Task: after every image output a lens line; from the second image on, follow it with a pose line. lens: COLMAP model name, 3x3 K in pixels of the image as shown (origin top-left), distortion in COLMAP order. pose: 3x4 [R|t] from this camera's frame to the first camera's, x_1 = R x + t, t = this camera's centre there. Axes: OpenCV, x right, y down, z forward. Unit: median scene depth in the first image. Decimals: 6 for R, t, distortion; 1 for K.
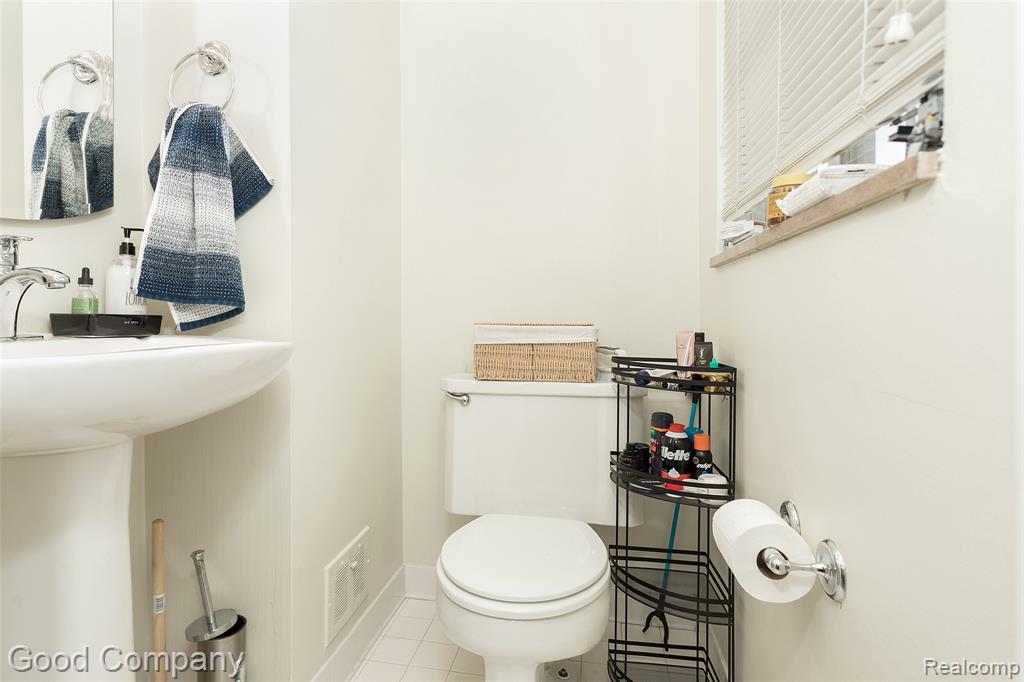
lens RADIAL K [[548.6, 0, 510.2], [0, 548.6, 332.8], [0, 0, 1]] dist [0.000575, 0.002178]
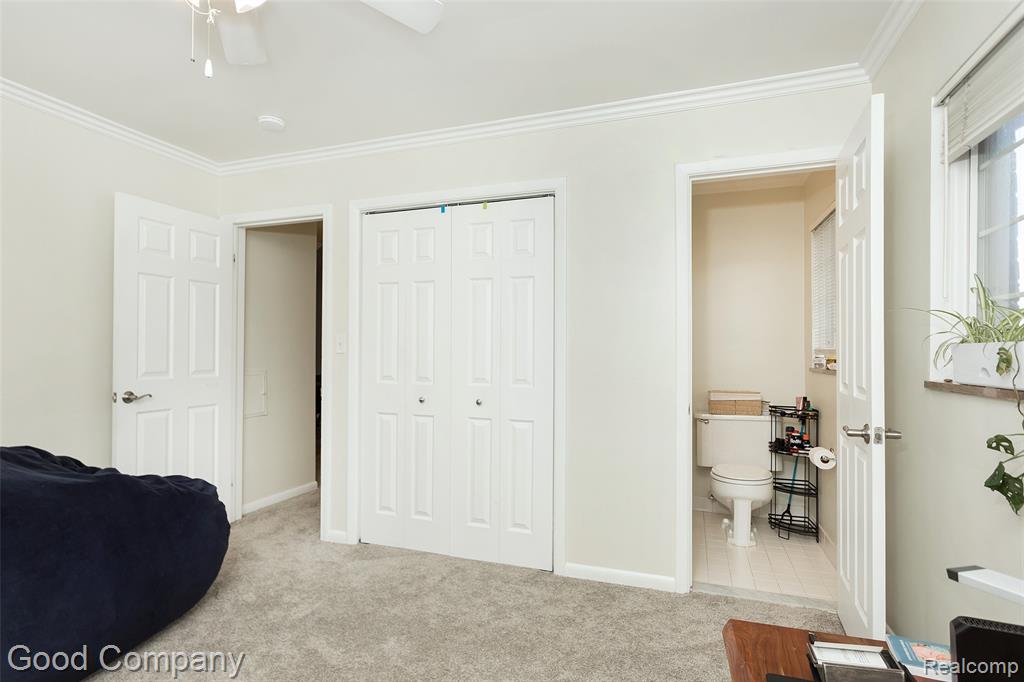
lens RADIAL K [[548.6, 0, 502.2], [0, 548.6, 364.9], [0, 0, 1]] dist [0.000575, 0.002178]
pose [[0.986225, 0.001357, -0.165402, -0.673404], [-0.005845, 0.999628, -0.026652, -0.078030], [0.165304, 0.027252, 0.985866, -1.903289]]
